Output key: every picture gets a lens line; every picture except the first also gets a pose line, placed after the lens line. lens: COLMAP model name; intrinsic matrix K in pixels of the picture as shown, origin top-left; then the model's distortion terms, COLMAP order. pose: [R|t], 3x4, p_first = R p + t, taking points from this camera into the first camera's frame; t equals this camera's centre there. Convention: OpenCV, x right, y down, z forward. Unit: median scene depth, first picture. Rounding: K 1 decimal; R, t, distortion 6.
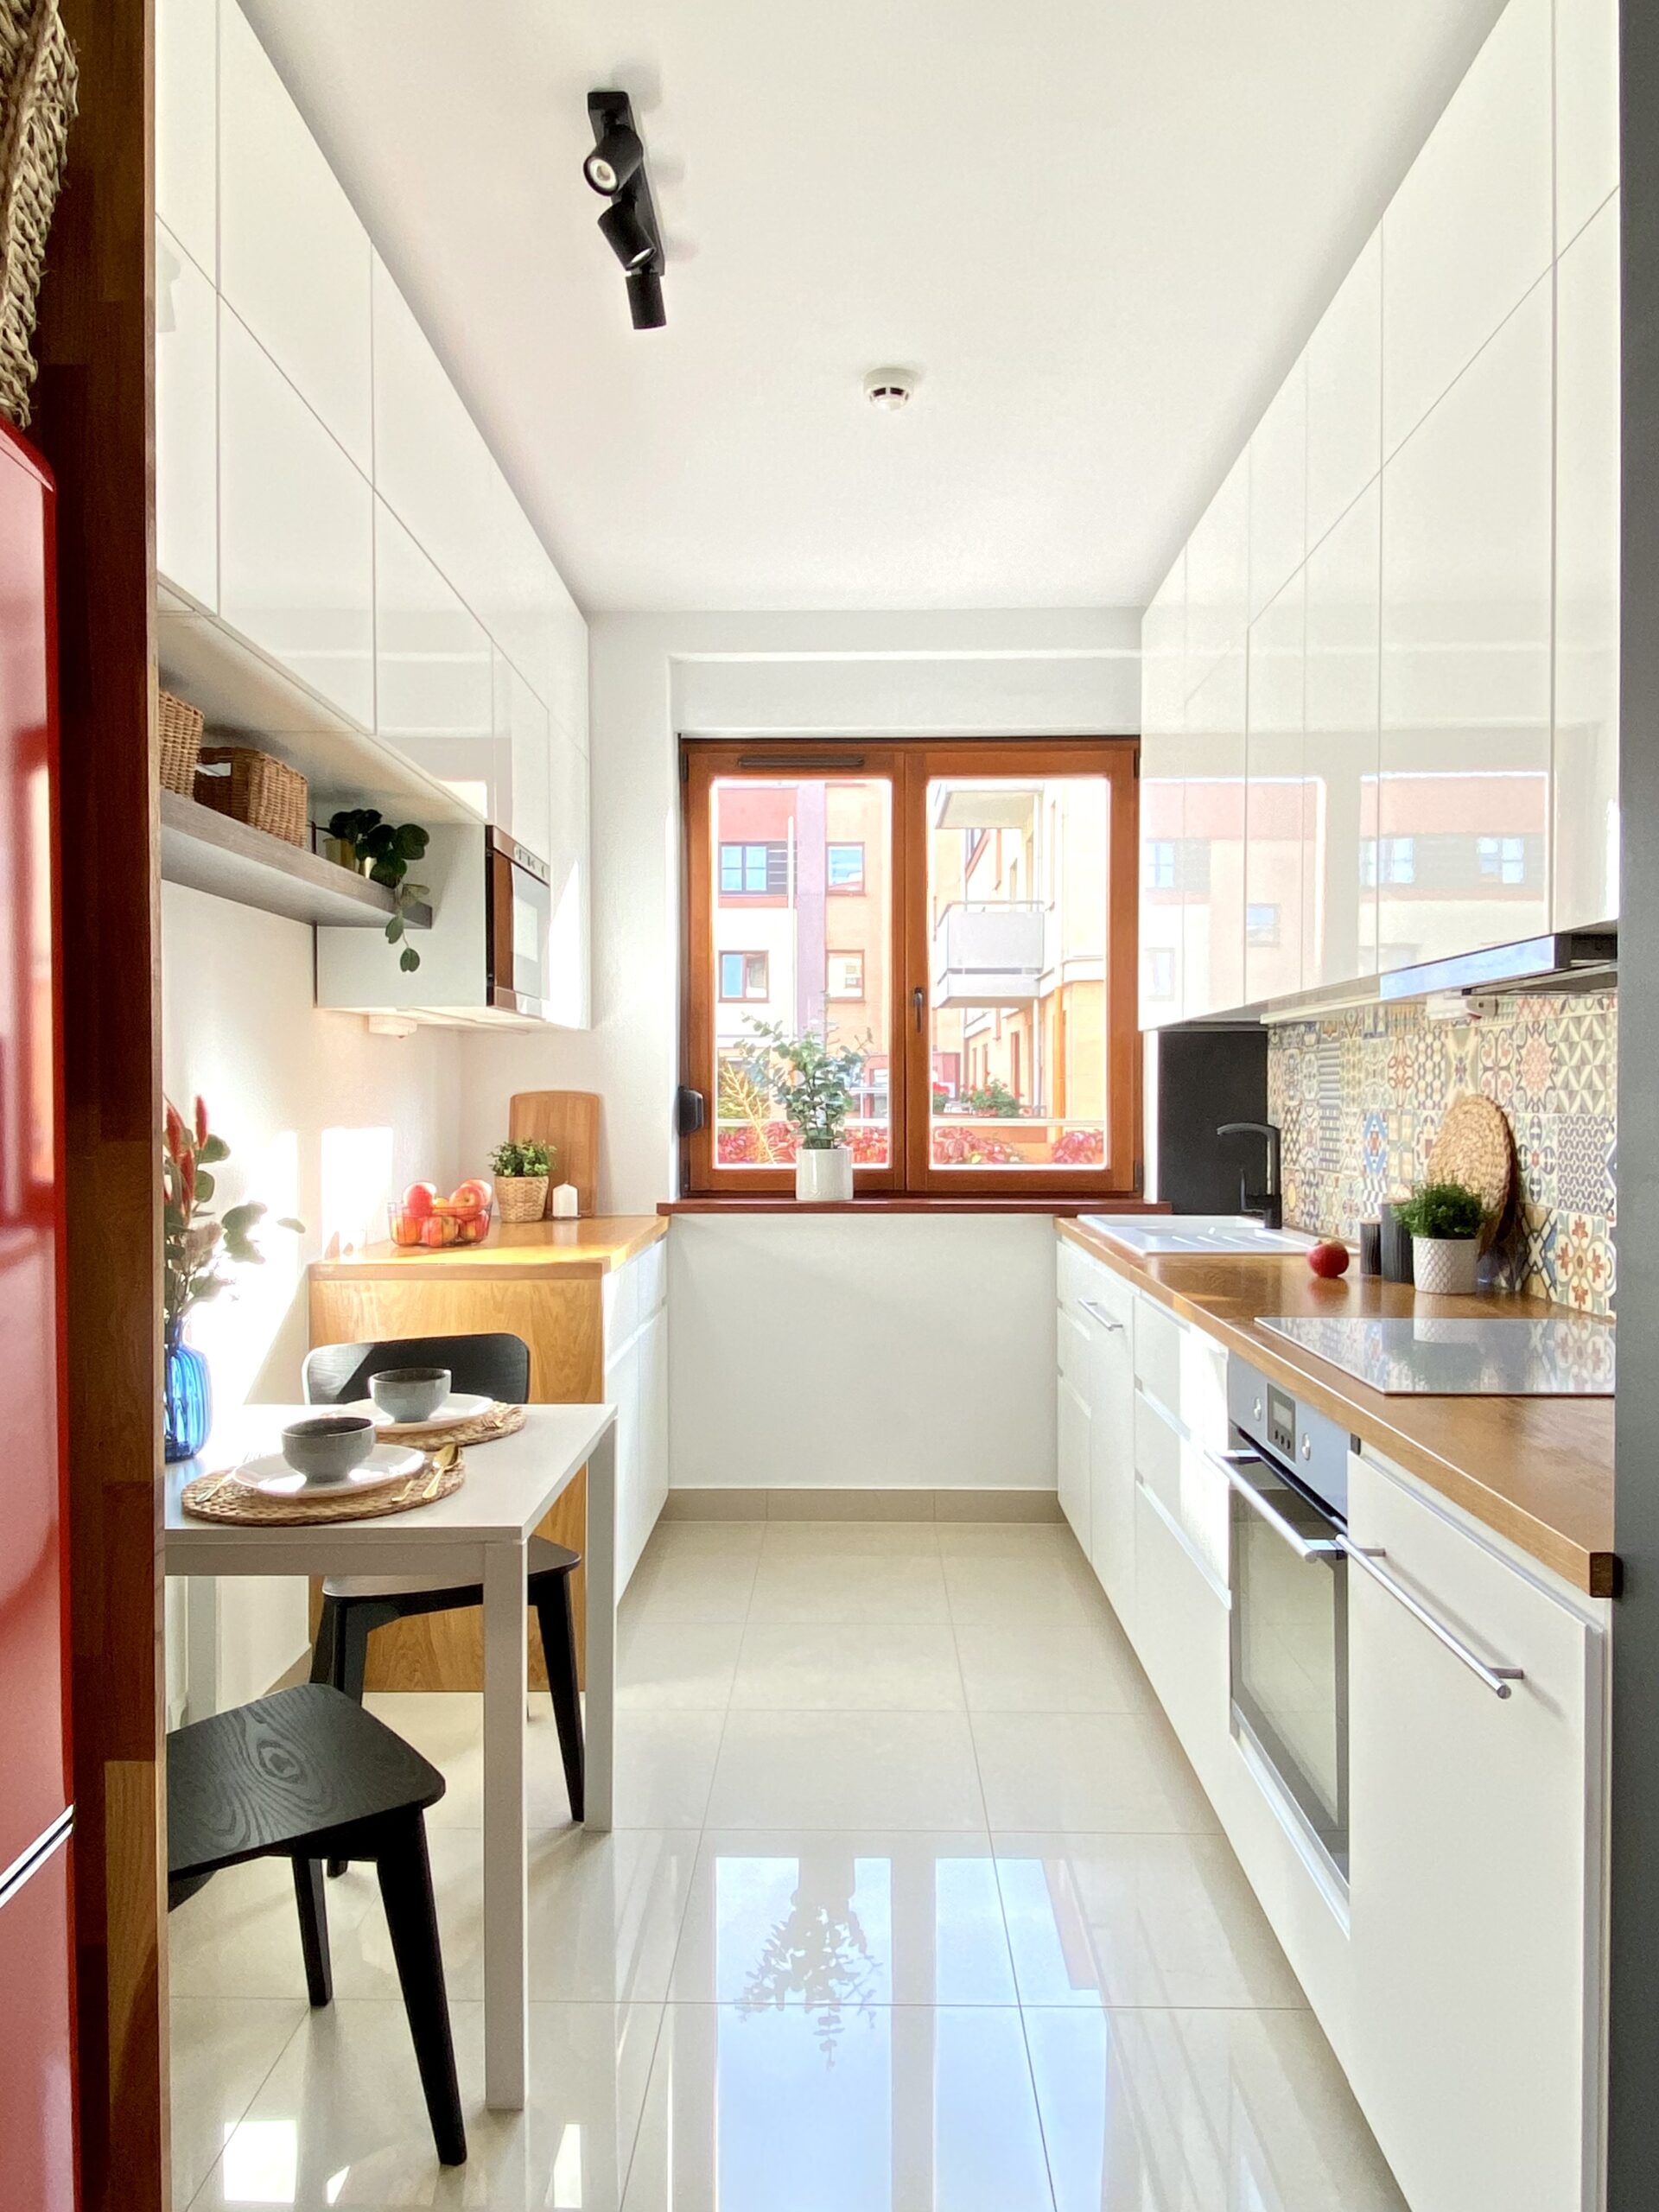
lens RADIAL K [[1420.4, 0, 854.9], [0, 1420.4, 1118.0], [0, 0, 1]] dist [0.022282, -0.009951]
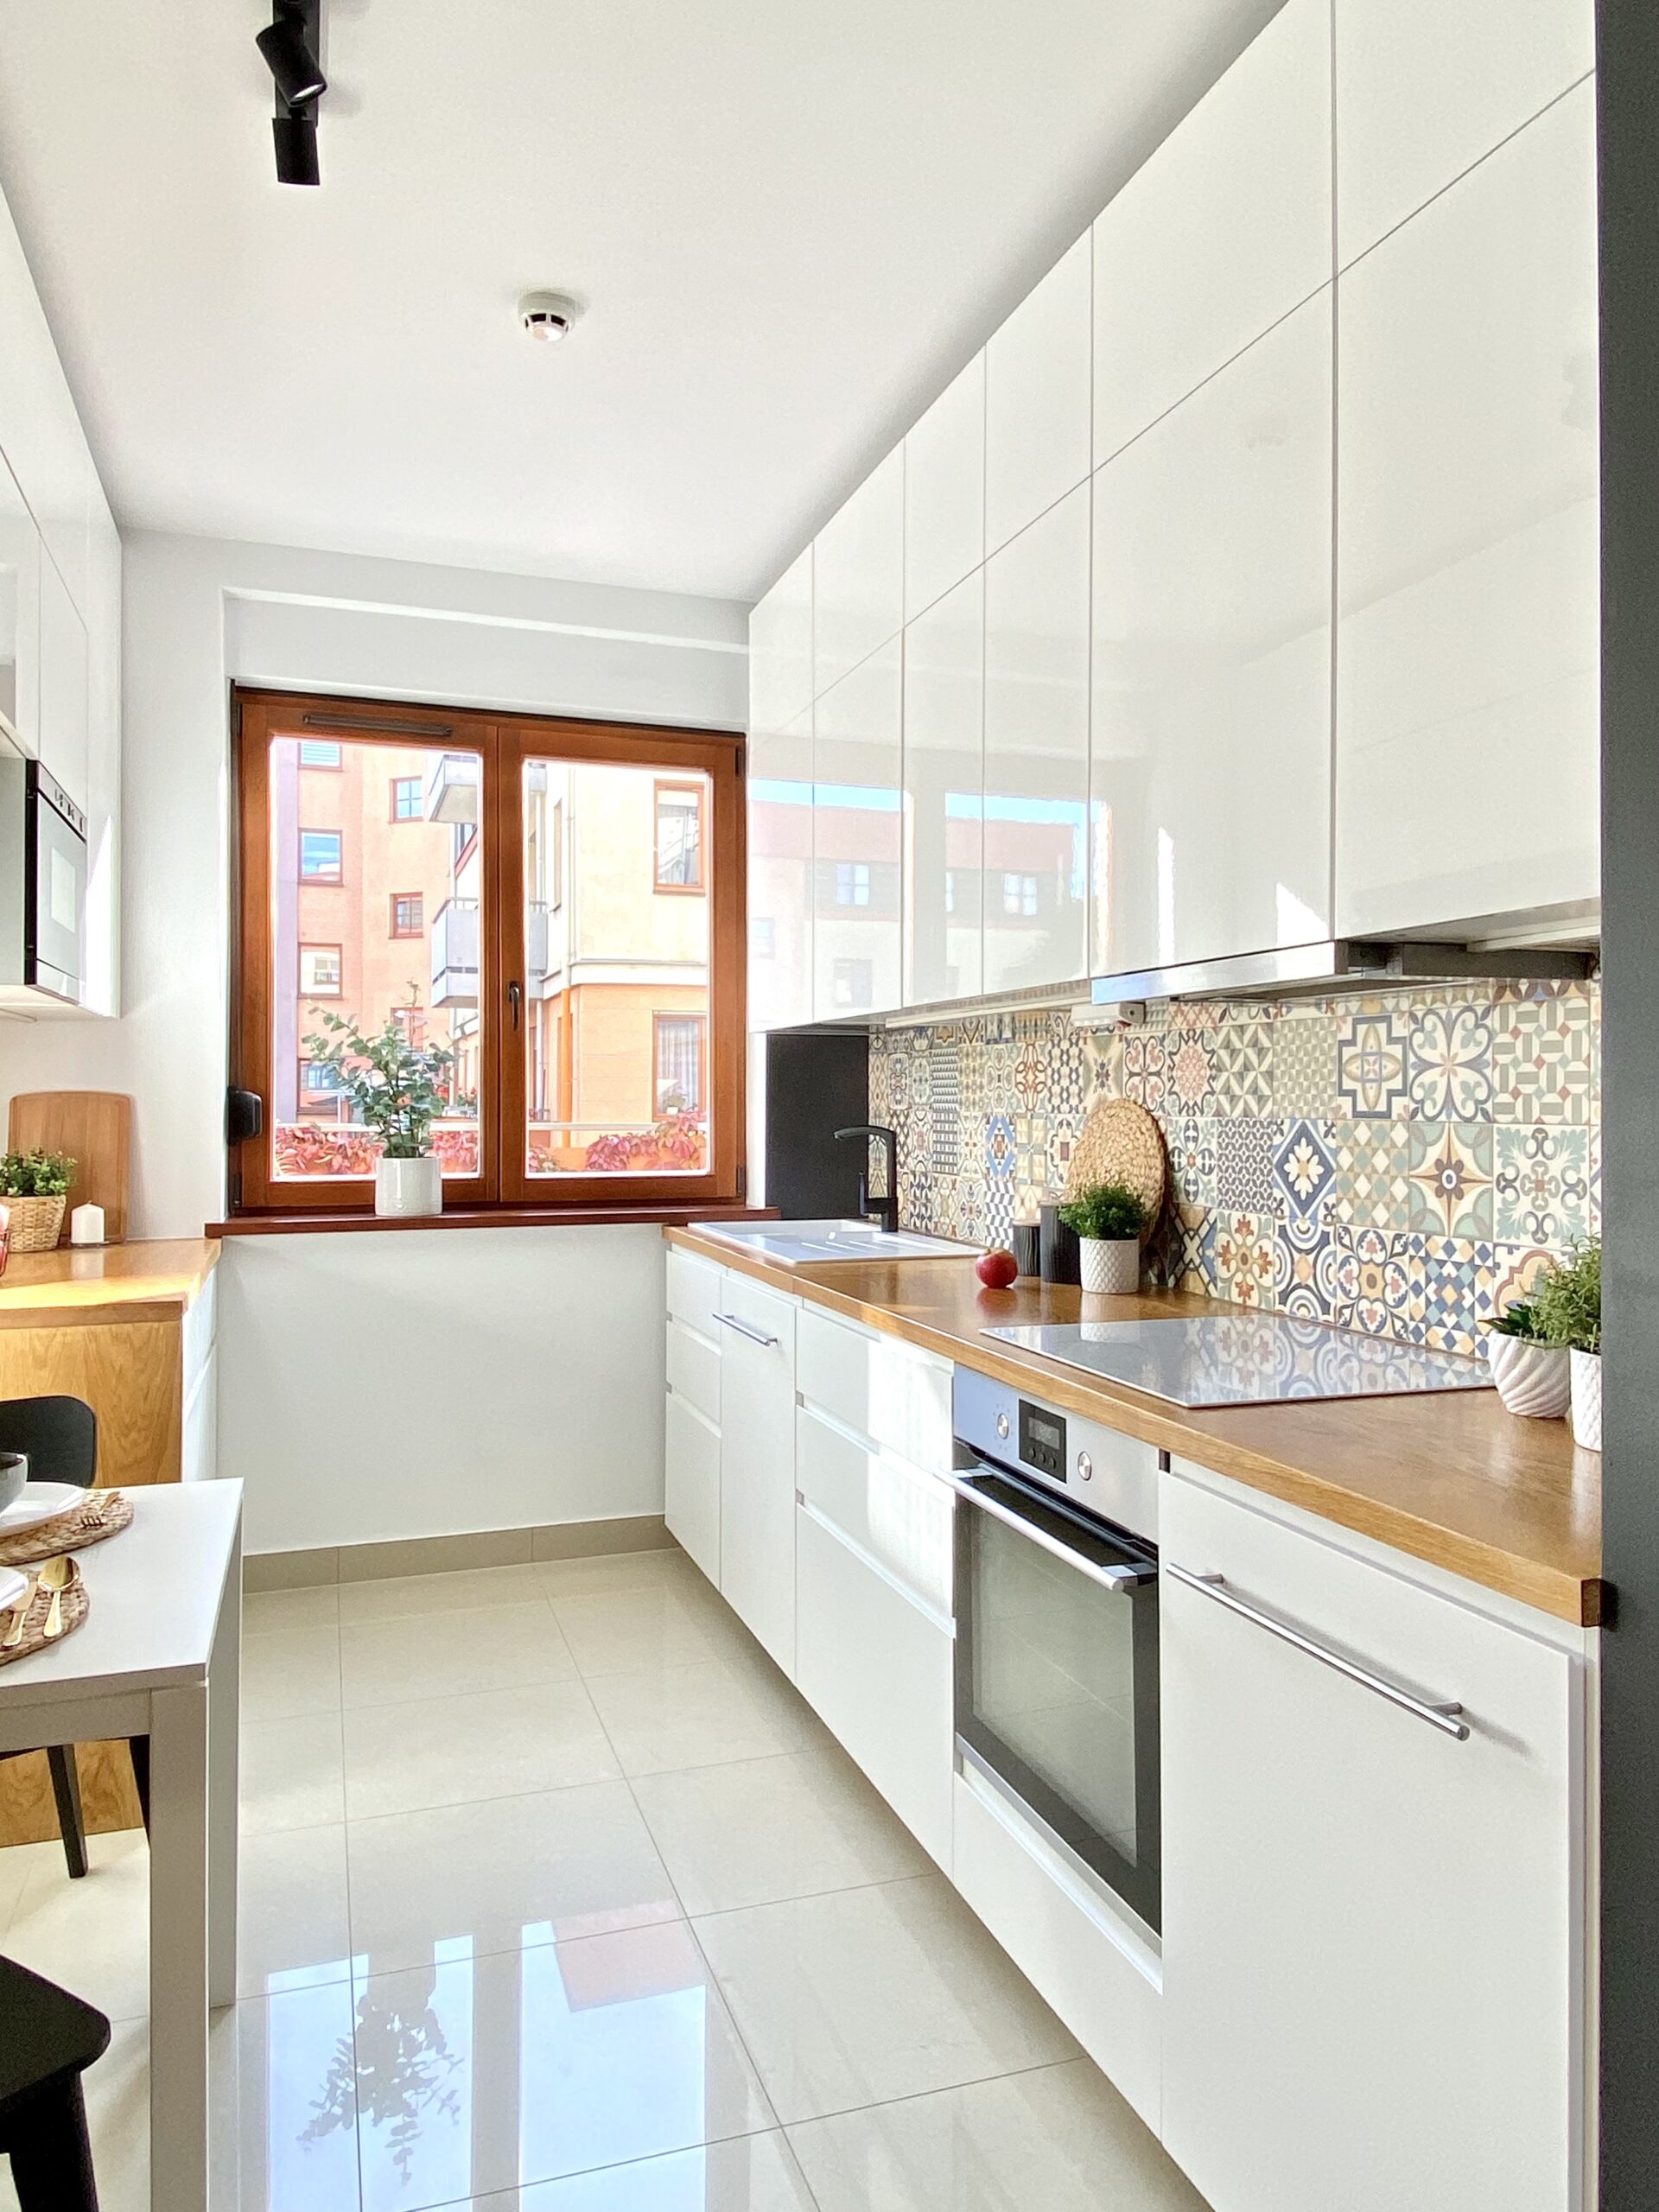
lens RADIAL K [[1407.9, 0, 824.4], [0, 1407.9, 1090.4], [0, 0, 1]] dist [0.058382, -0.067170]
pose [[0.942369, 0.004959, 0.334539, -0.078915], [0.002300, 0.999771, -0.021297, -0.000963], [-0.334568, 0.020839, 0.942141, 0.073137]]
